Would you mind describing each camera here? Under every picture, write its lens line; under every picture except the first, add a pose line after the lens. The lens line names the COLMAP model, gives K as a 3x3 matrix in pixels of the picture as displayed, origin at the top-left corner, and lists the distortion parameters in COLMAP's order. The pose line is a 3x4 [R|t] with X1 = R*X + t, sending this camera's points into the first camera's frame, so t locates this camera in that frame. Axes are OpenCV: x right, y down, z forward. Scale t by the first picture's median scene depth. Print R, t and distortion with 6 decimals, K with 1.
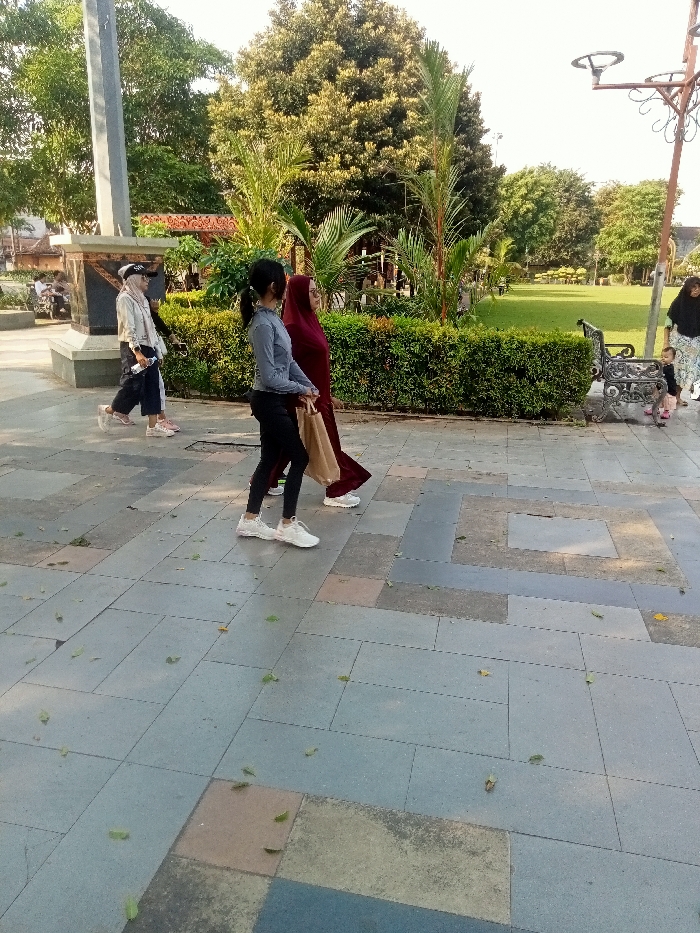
lens RADIAL K [[692.8, 0, 350.0], [0, 692.8, 466.5], [0, 0, 1]] dist [0.034079, -0.005926]
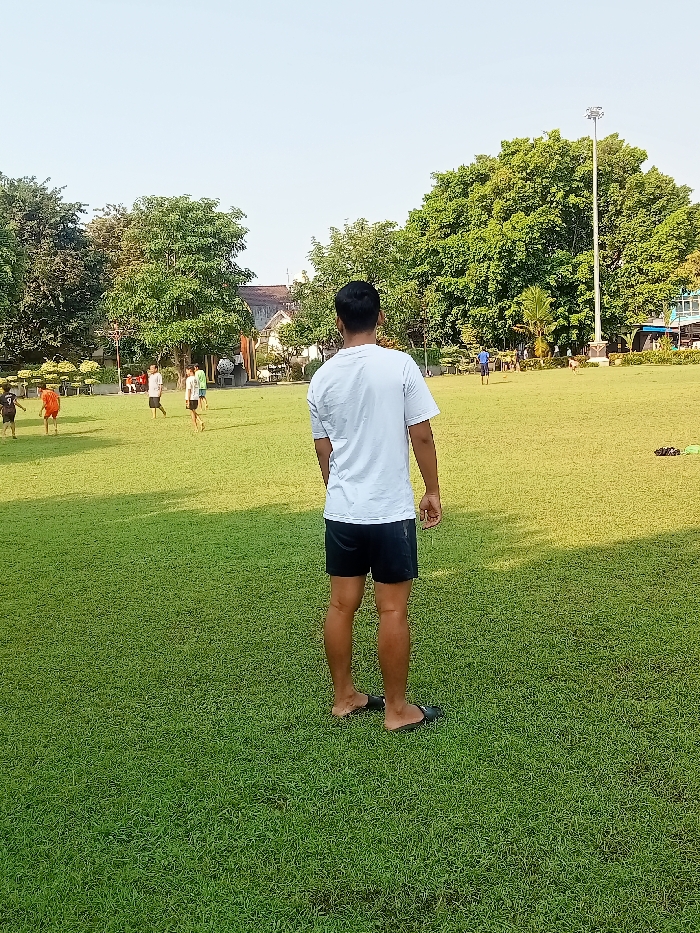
lens RADIAL K [[1184.9, 0, 350.0], [0, 1184.9, 466.5], [0, 0, 1]] dist [0.059559, -0.023857]
pose [[0.861809, -0.109246, 0.495328, 0.073828], [0.203453, 0.968985, -0.140269, -0.062389], [-0.464642, 0.221661, 0.857306, 0.229262]]
